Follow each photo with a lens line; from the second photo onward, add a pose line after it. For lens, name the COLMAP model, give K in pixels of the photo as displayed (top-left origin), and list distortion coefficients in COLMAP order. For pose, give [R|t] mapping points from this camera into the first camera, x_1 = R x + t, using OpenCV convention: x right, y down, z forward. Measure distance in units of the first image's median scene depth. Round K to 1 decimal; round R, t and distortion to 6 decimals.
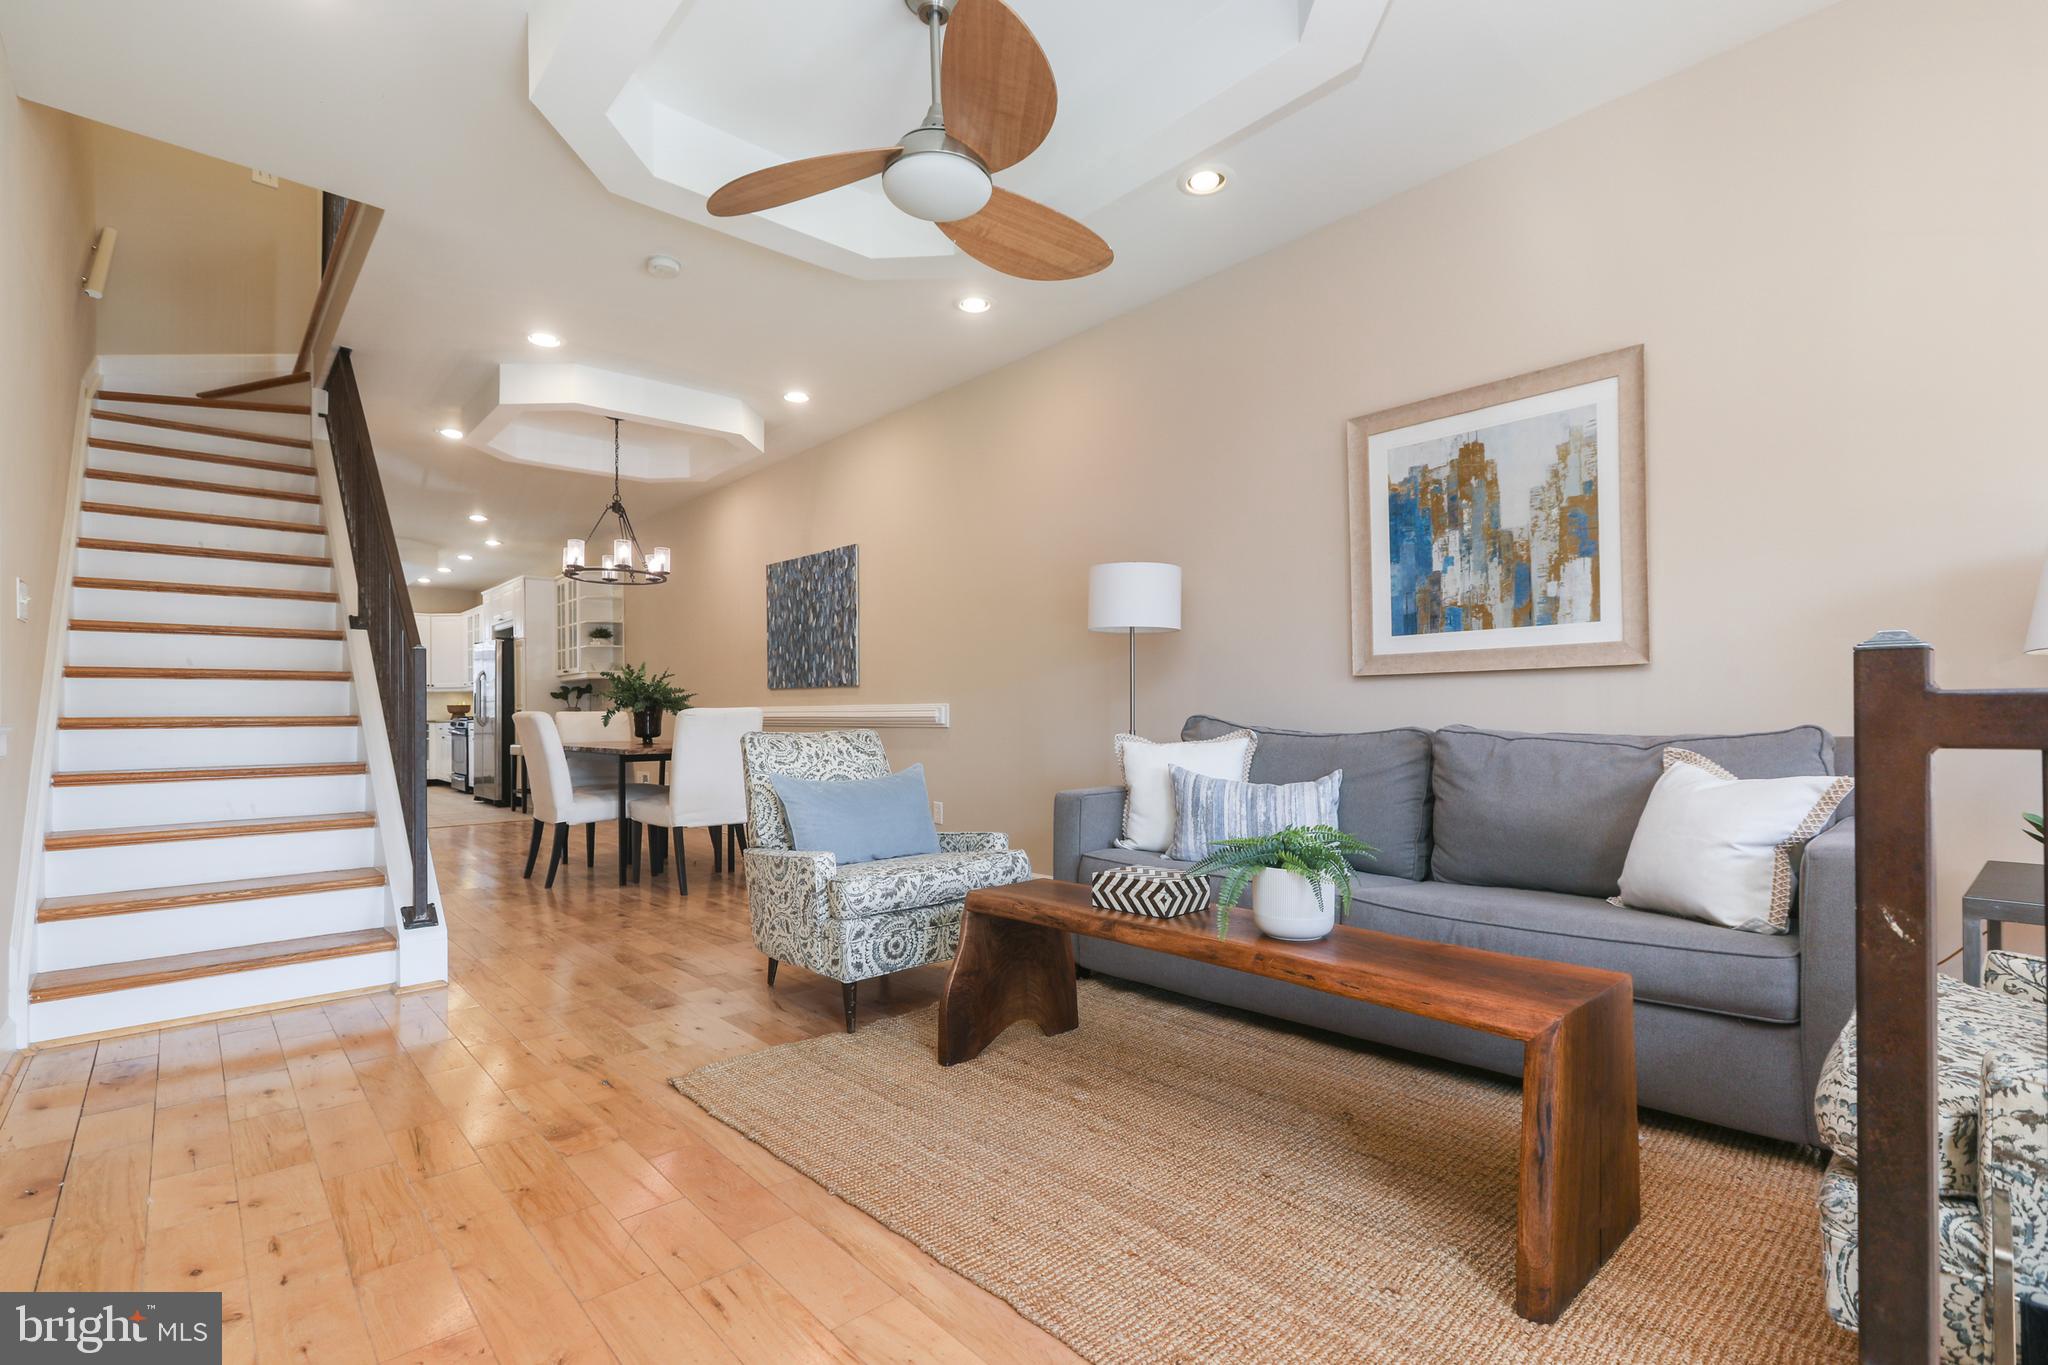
lens RADIAL K [[945.4, 0, 1032.6], [0, 945.4, 710.4], [0, 0, 1]] dist [-0.004951, -0.000078]
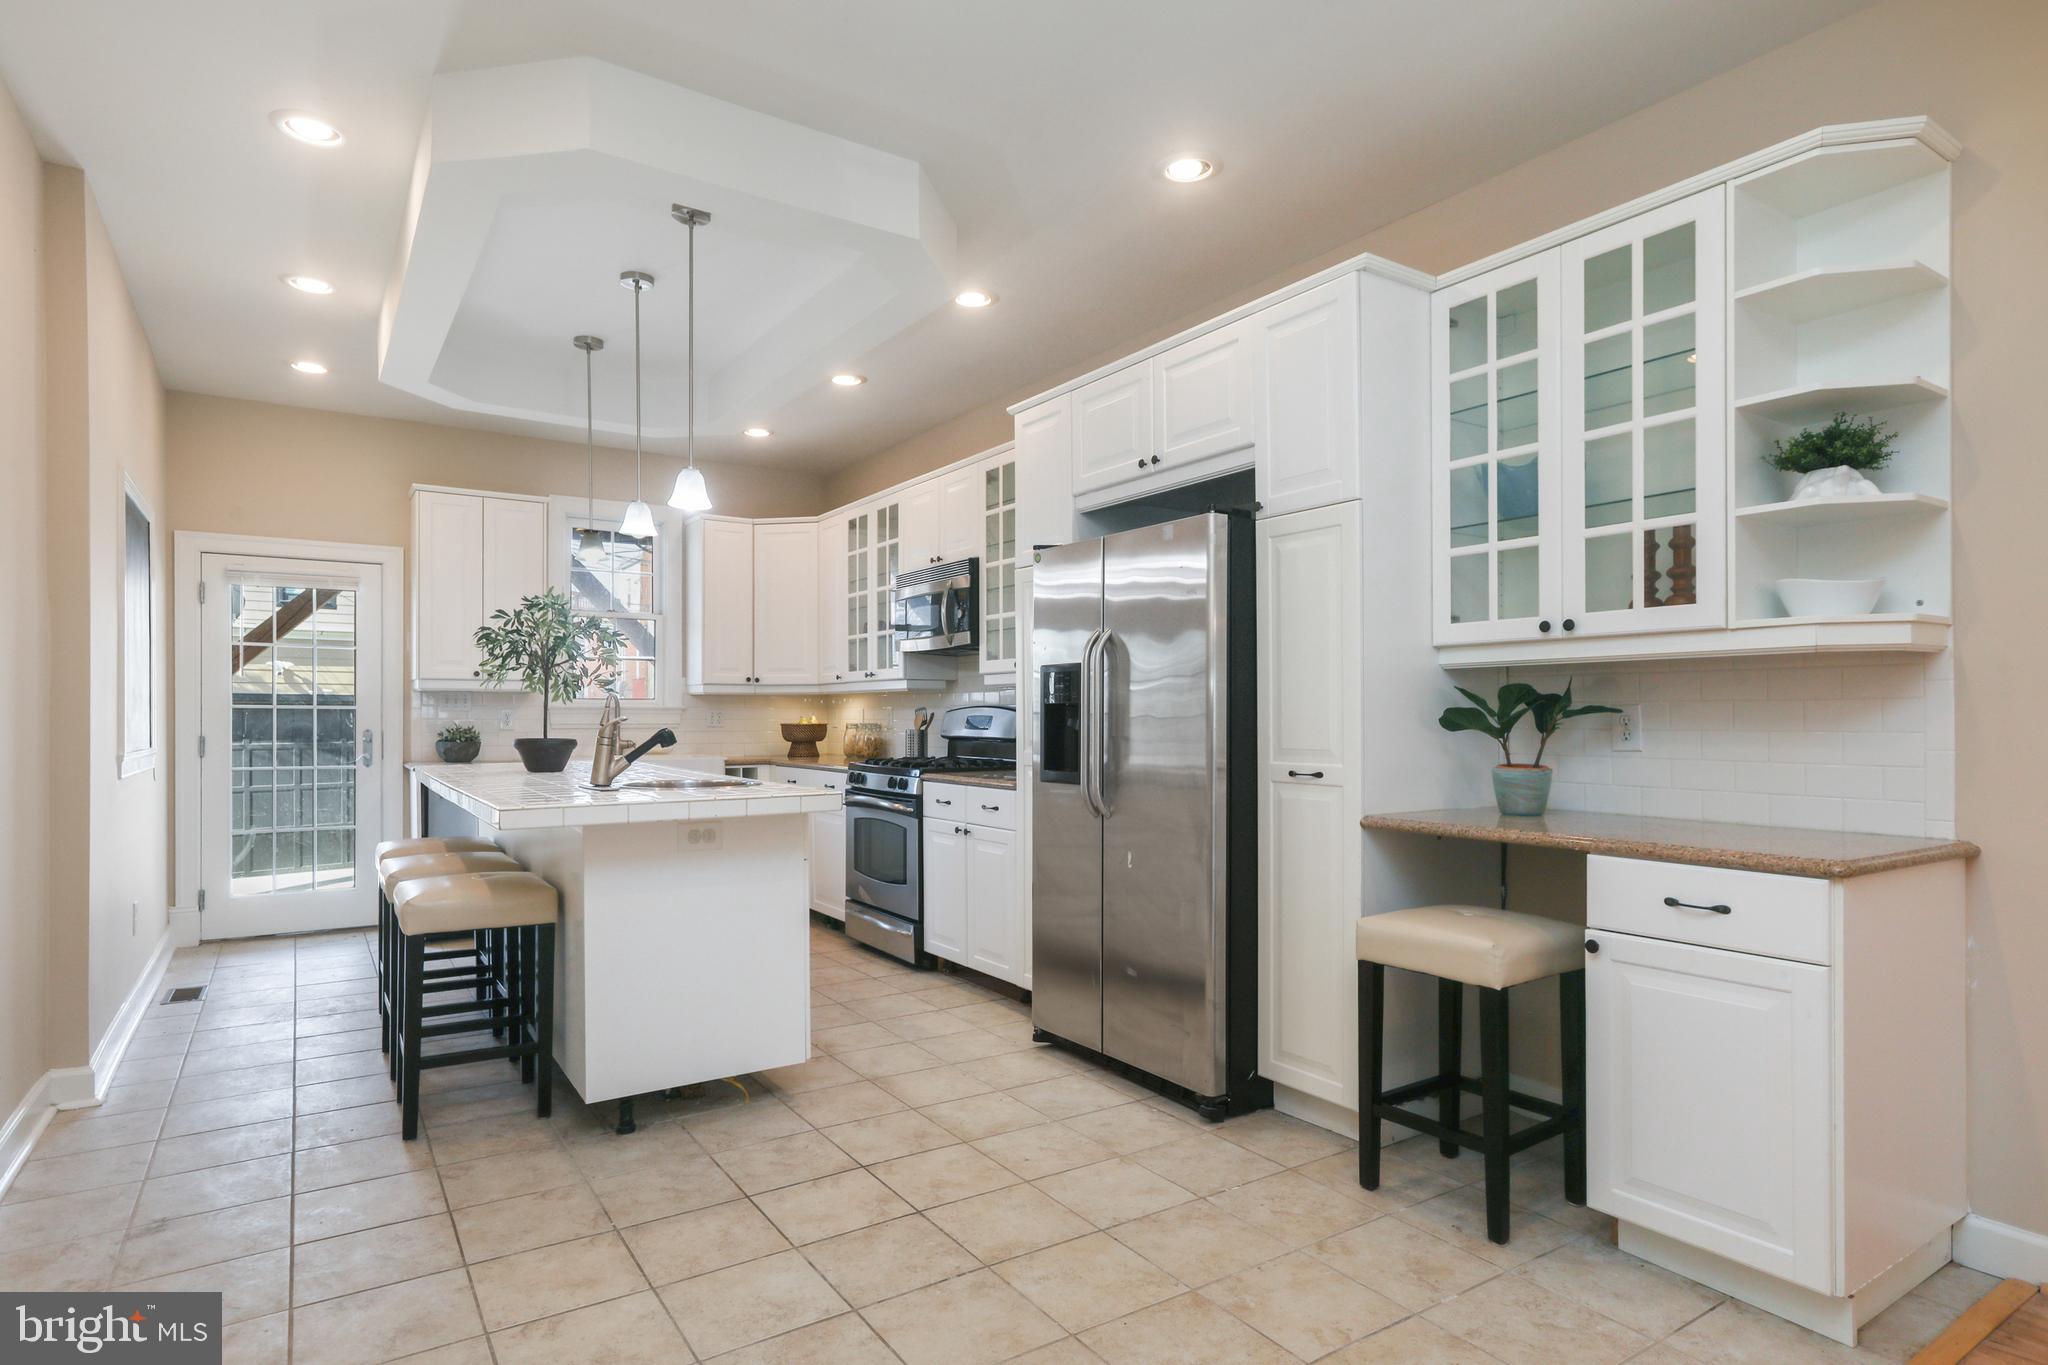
lens RADIAL K [[1109.2, 0, 1033.4], [0, 1109.2, 711.2], [0, 0, 1]] dist [0.003330, -0.000435]
pose [[0.987991, 0.007868, -0.154308, -0.889930], [-0.007691, 0.999969, 0.001742, -0.028041], [0.154317, -0.000535, 0.988021, 1.049347]]
